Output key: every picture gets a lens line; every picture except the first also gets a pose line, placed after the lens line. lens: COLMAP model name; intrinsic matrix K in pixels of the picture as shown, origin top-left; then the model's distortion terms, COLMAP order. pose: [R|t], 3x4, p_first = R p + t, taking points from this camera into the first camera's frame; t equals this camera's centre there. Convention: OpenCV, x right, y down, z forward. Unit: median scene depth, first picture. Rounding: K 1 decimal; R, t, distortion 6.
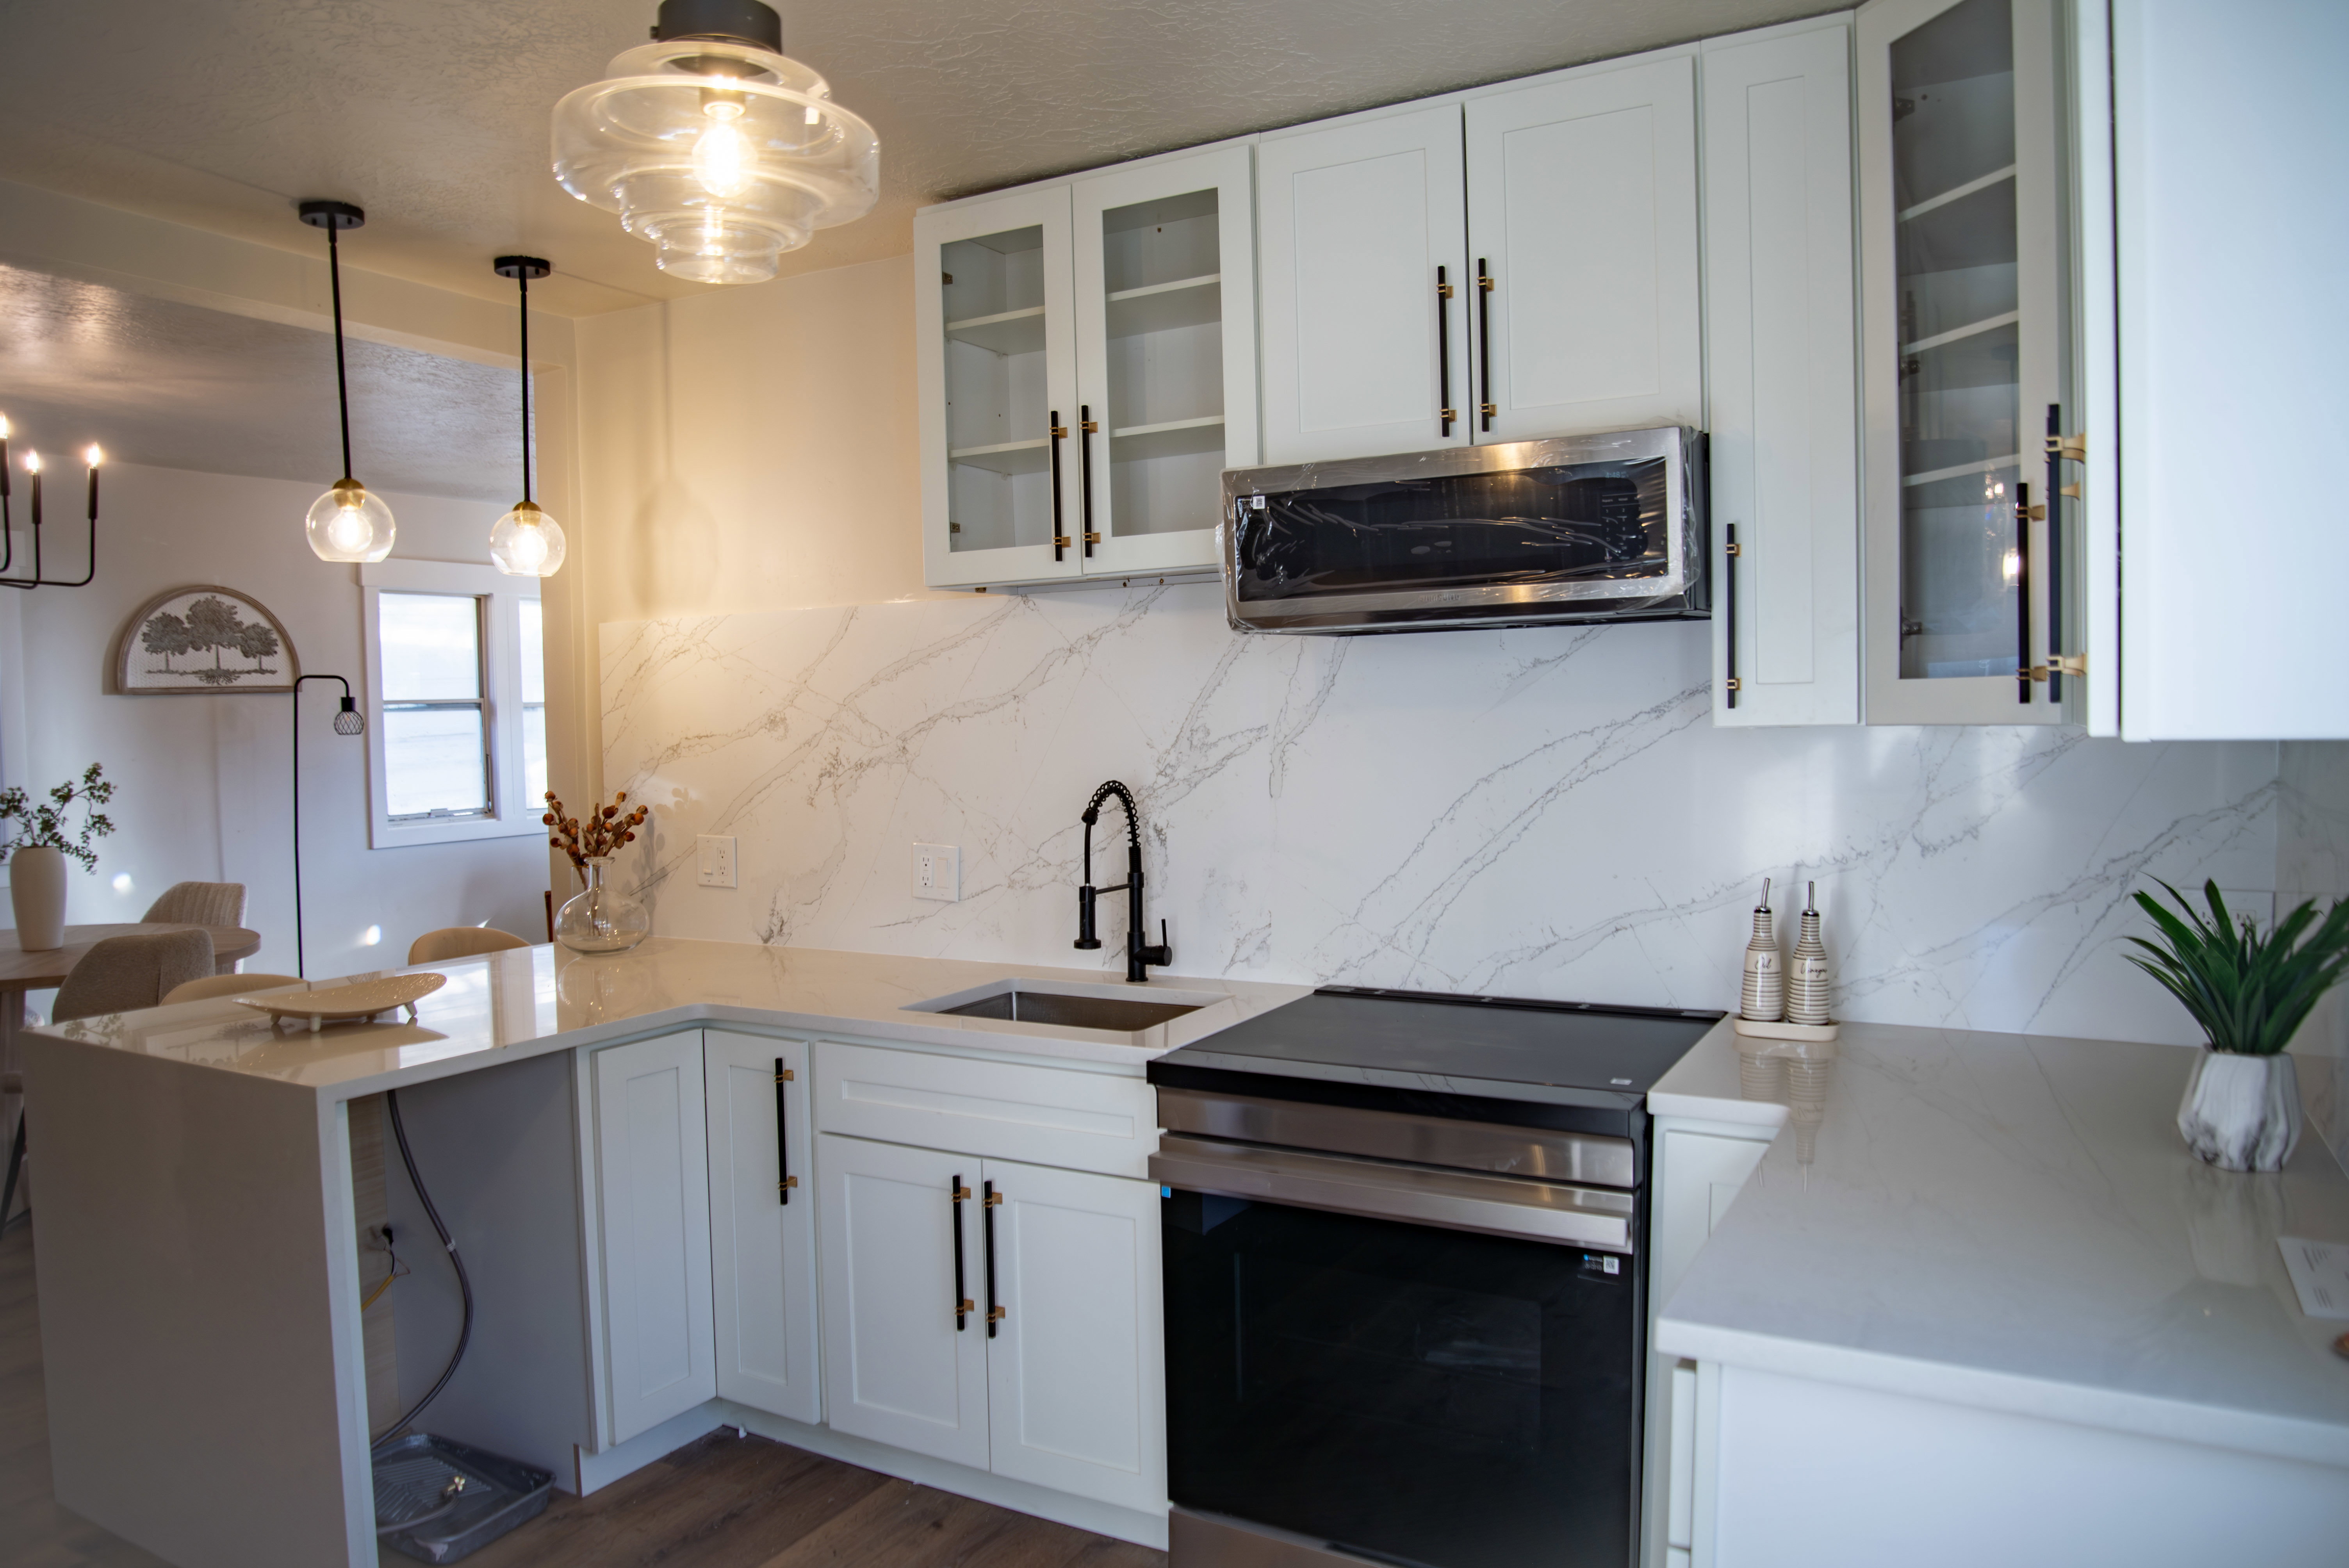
lens RADIAL K [[1622.4, 0, 1202.1], [0, 1622.4, 786.7], [0, 0, 1]] dist [-0.093516, 0.057536]
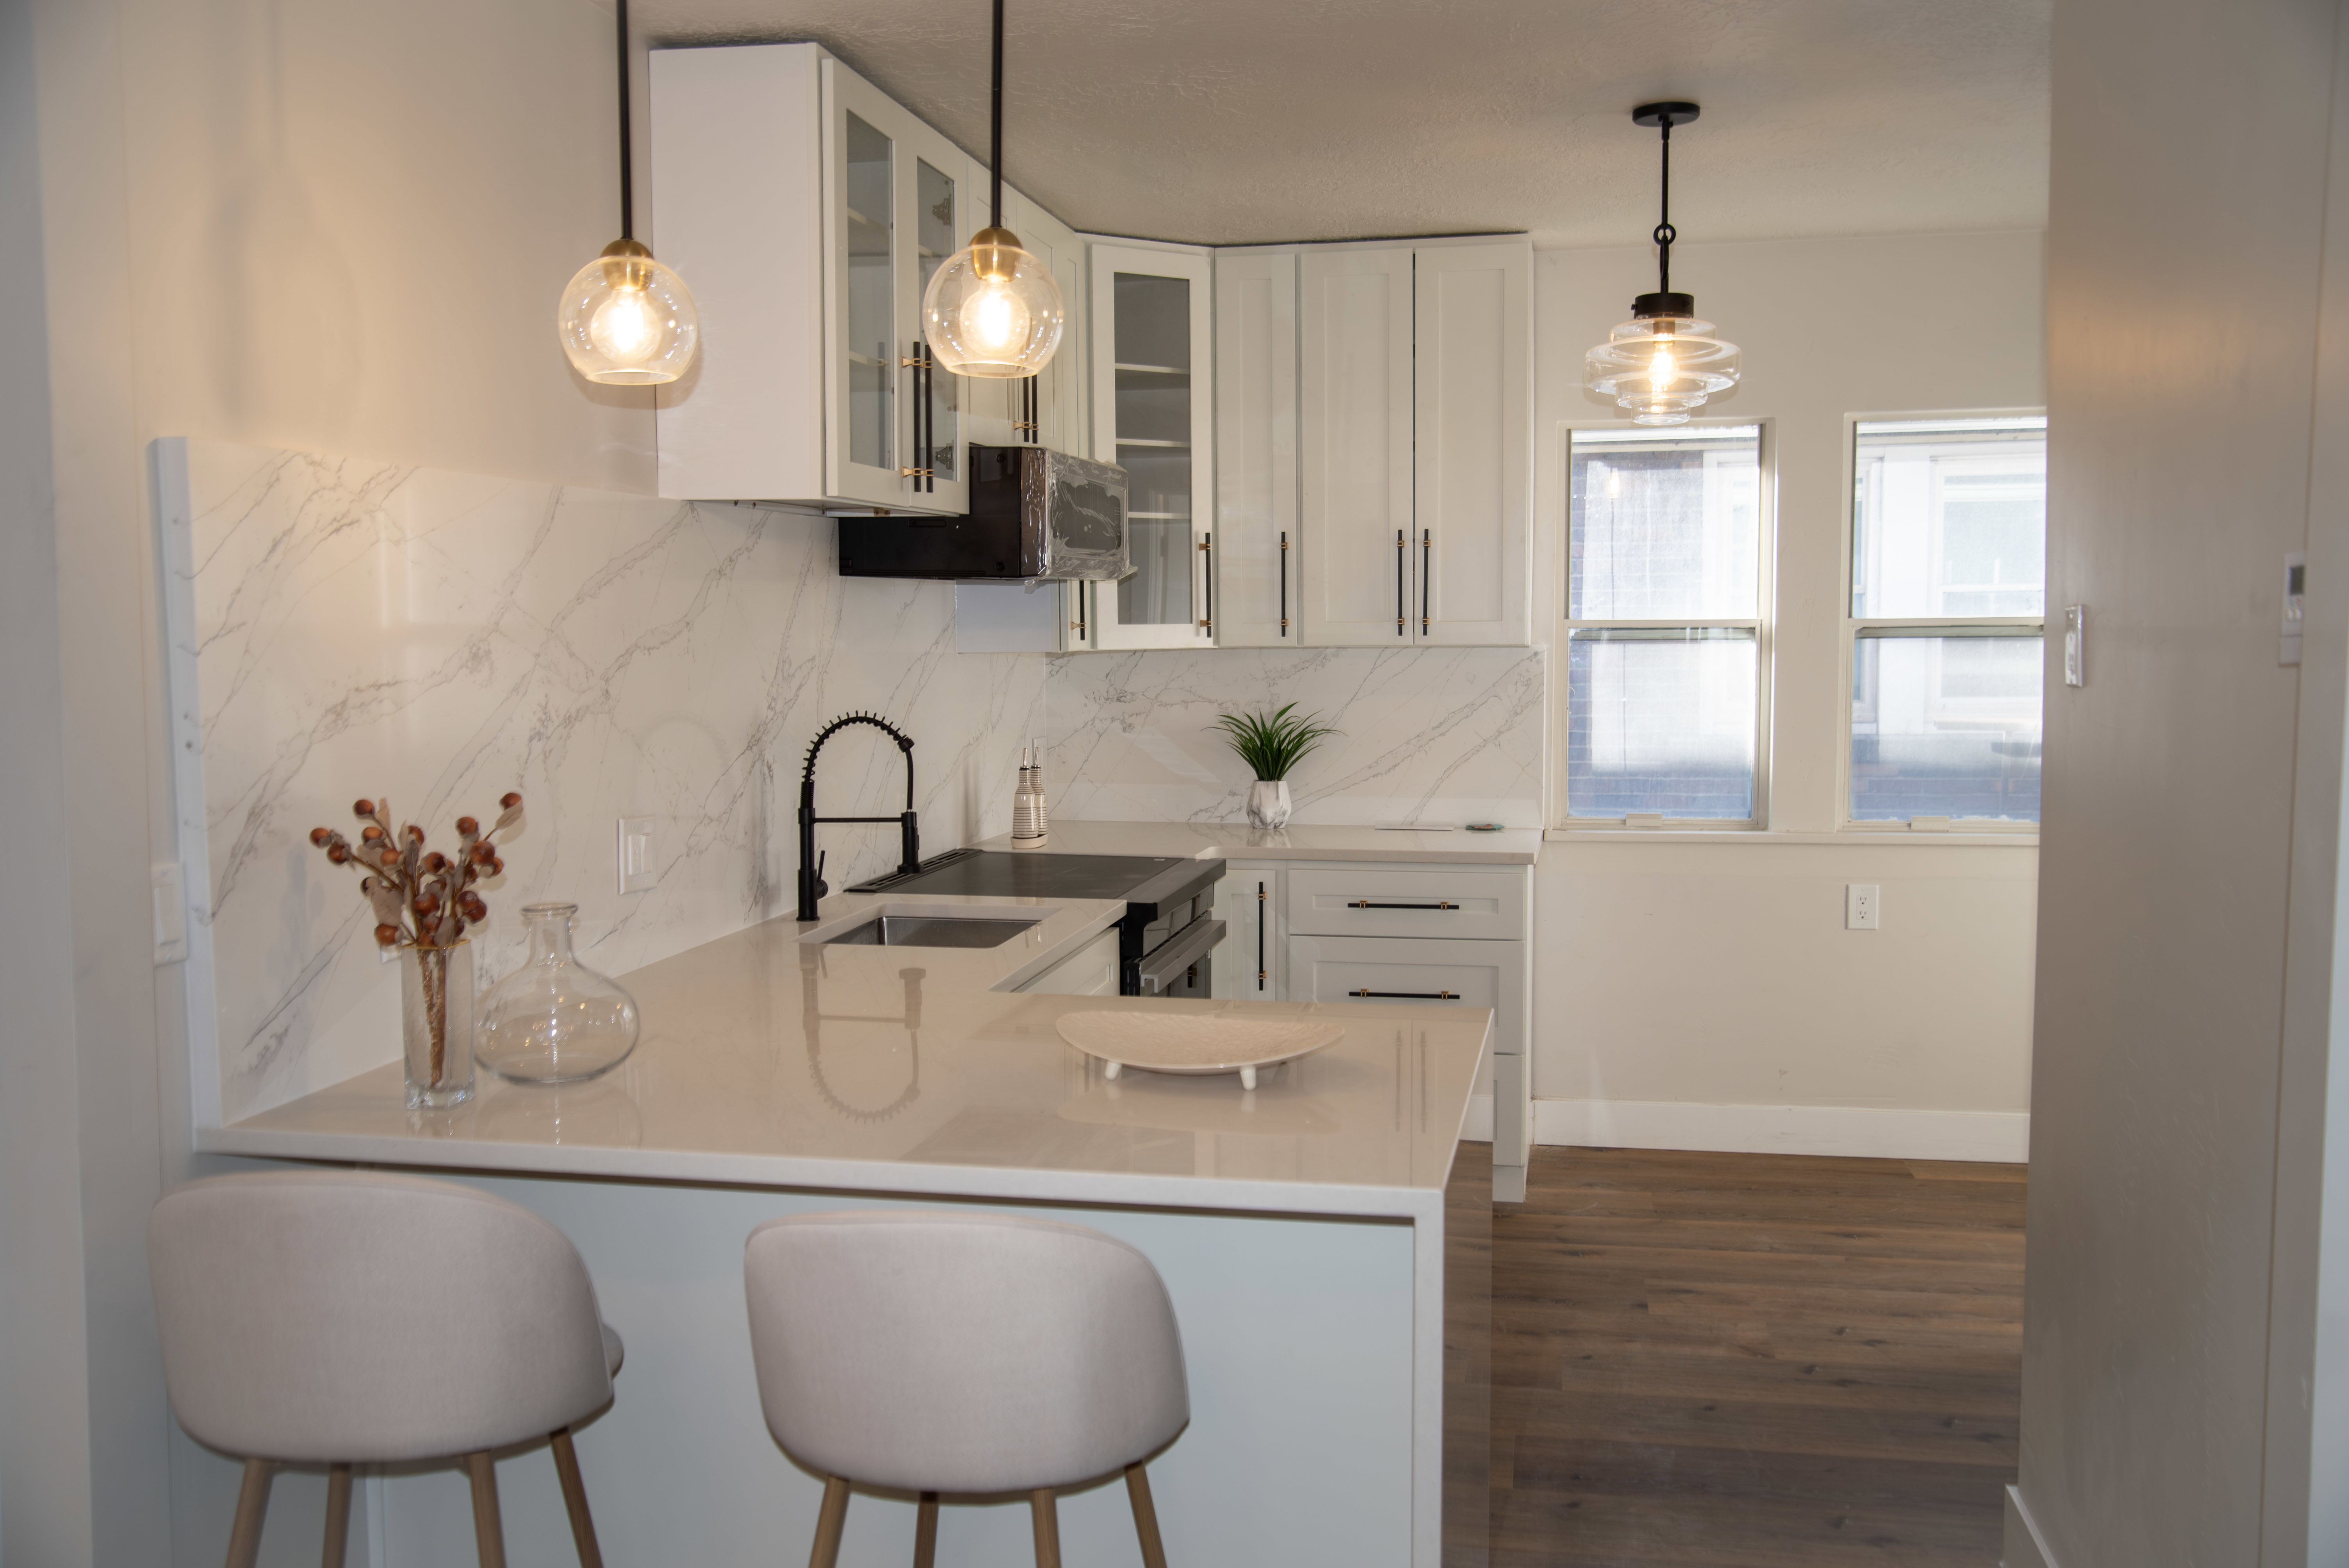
lens RADIAL K [[2045.4, 0, 1240.4], [0, 2045.4, 789.7], [0, 0, 1]] dist [0.087553, 0.000747]
pose [[-0.325937, -0.060841, 0.943432, -1.283685], [0.054456, 0.995062, 0.082984, -0.046001], [-0.943822, 0.078423, -0.321015, 1.146399]]
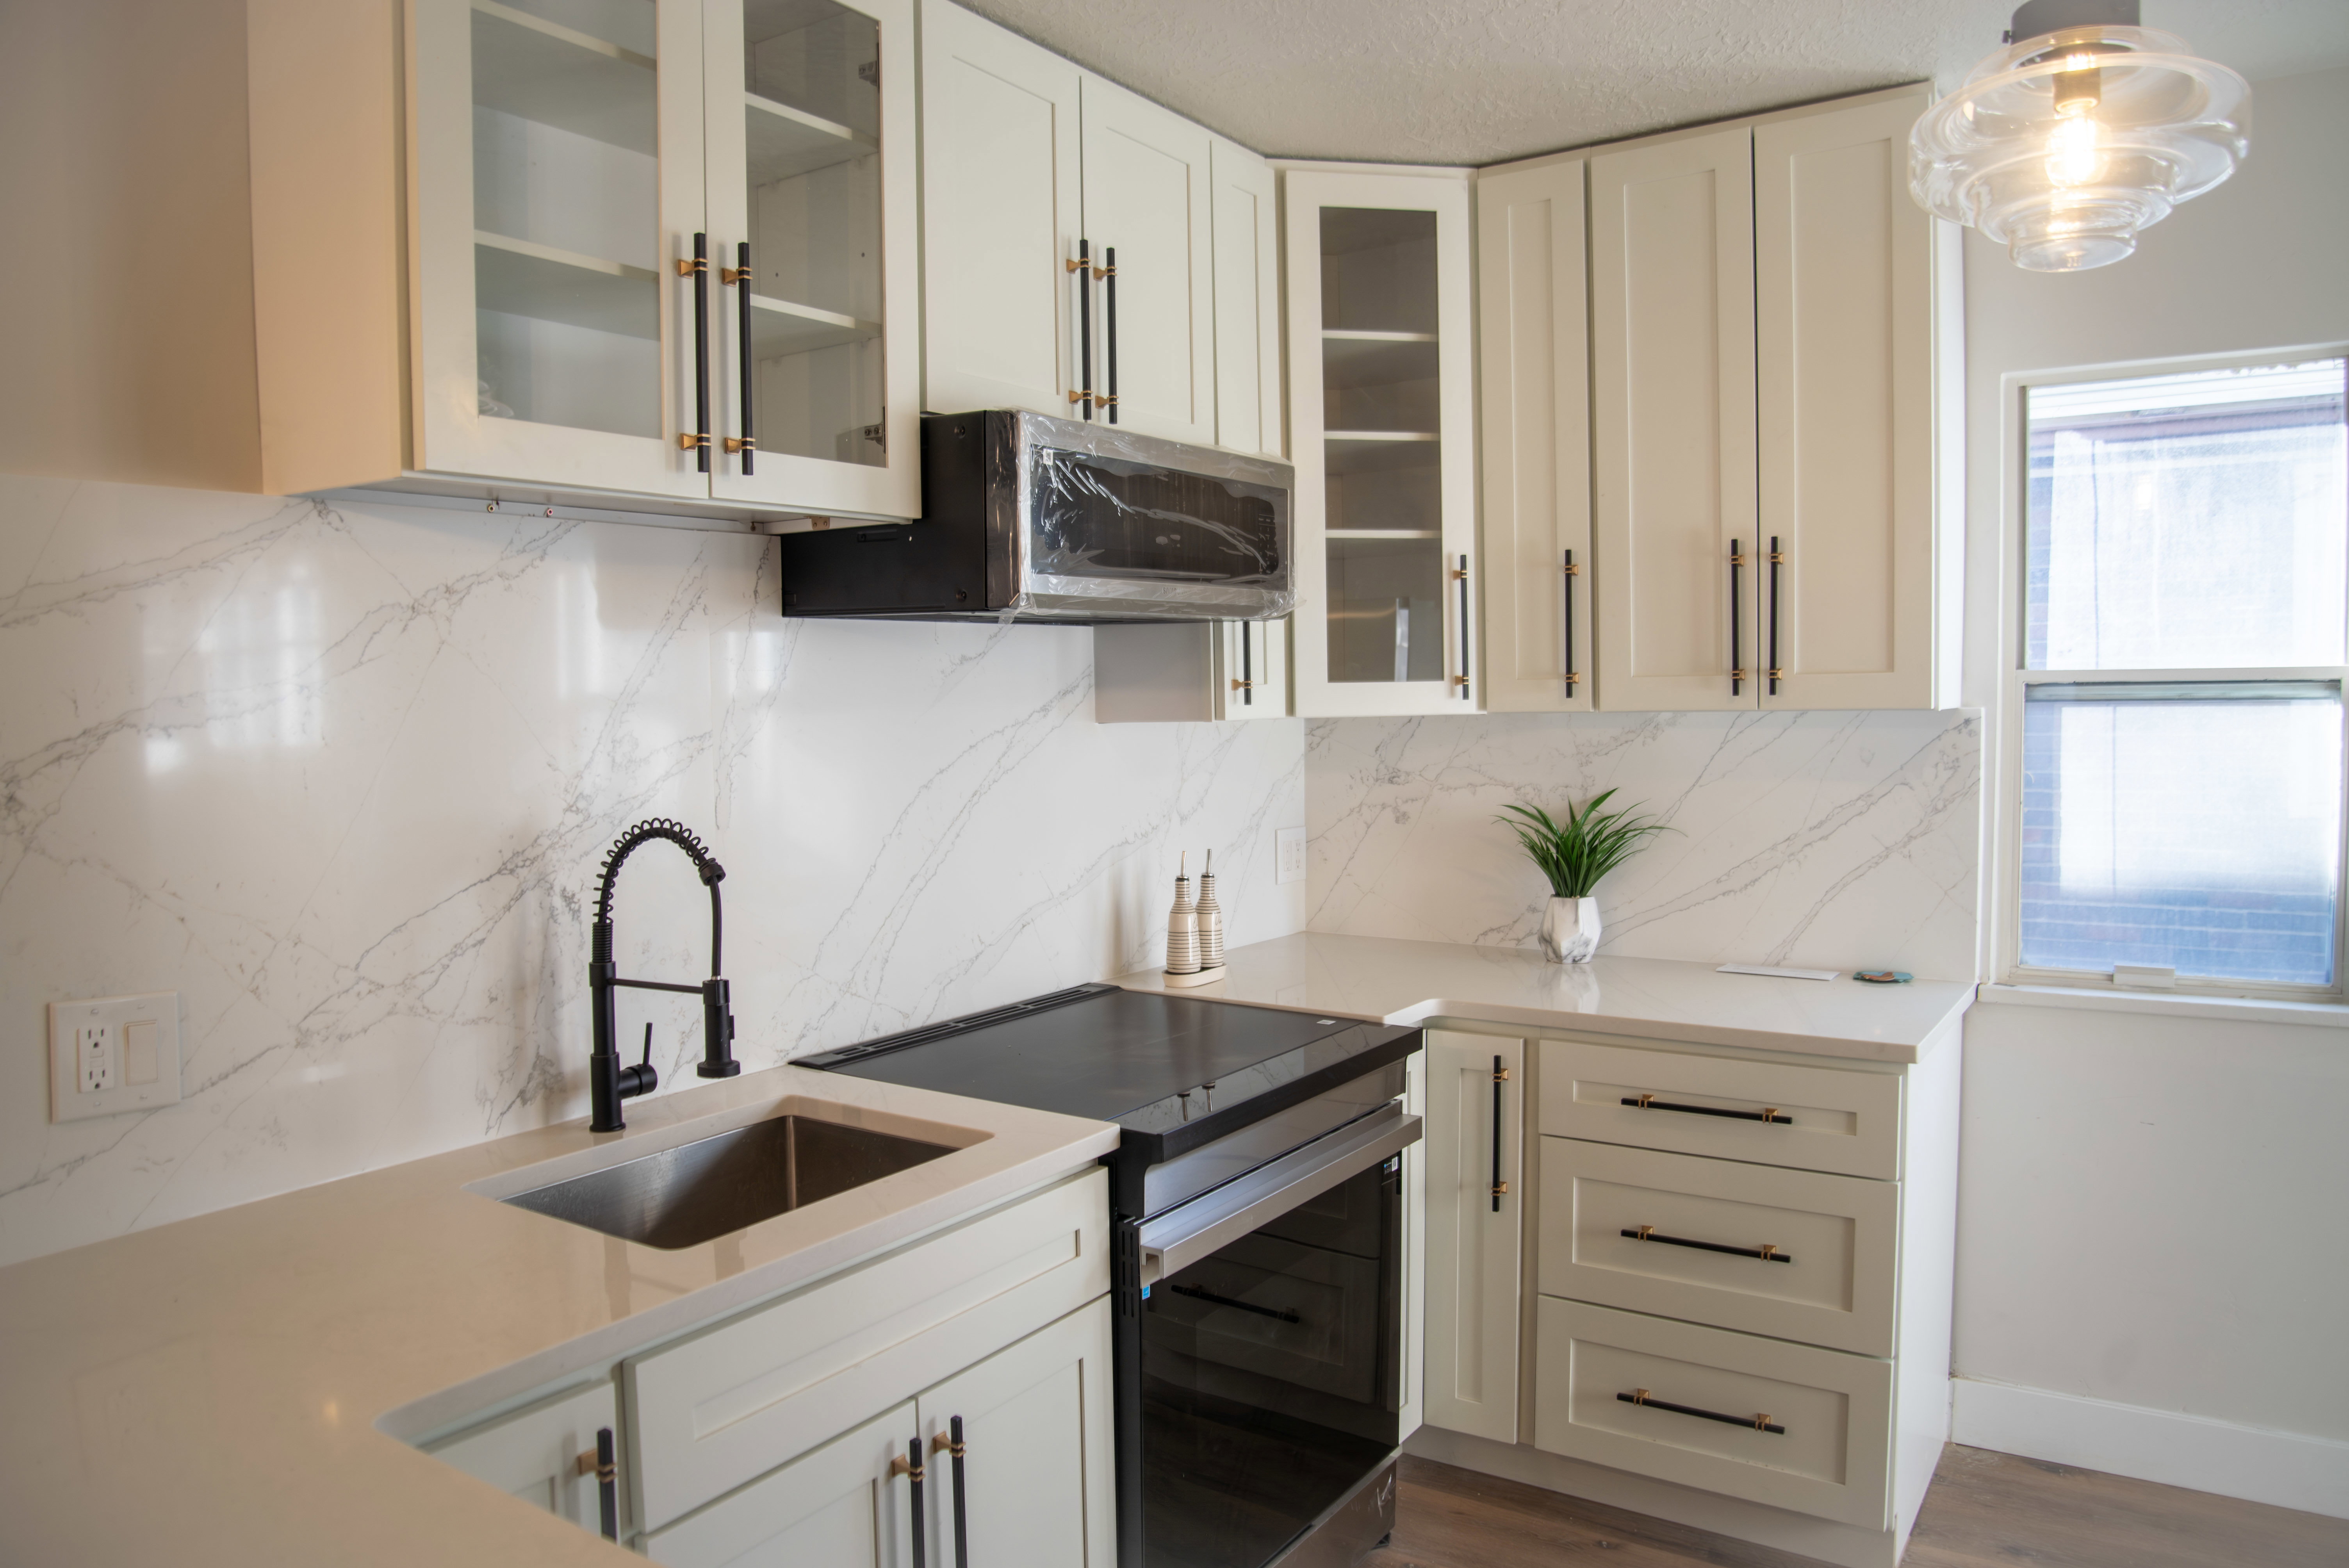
lens RADIAL K [[1622.4, 0, 1202.1], [0, 1622.4, 786.7], [0, 0, 1]] dist [-0.093516, 0.057536]
pose [[0.074837, -0.041146, 0.996347, -0.654797], [0.060943, 0.997469, 0.036615, -0.025500], [-0.995332, 0.057980, 0.077155, 0.709381]]
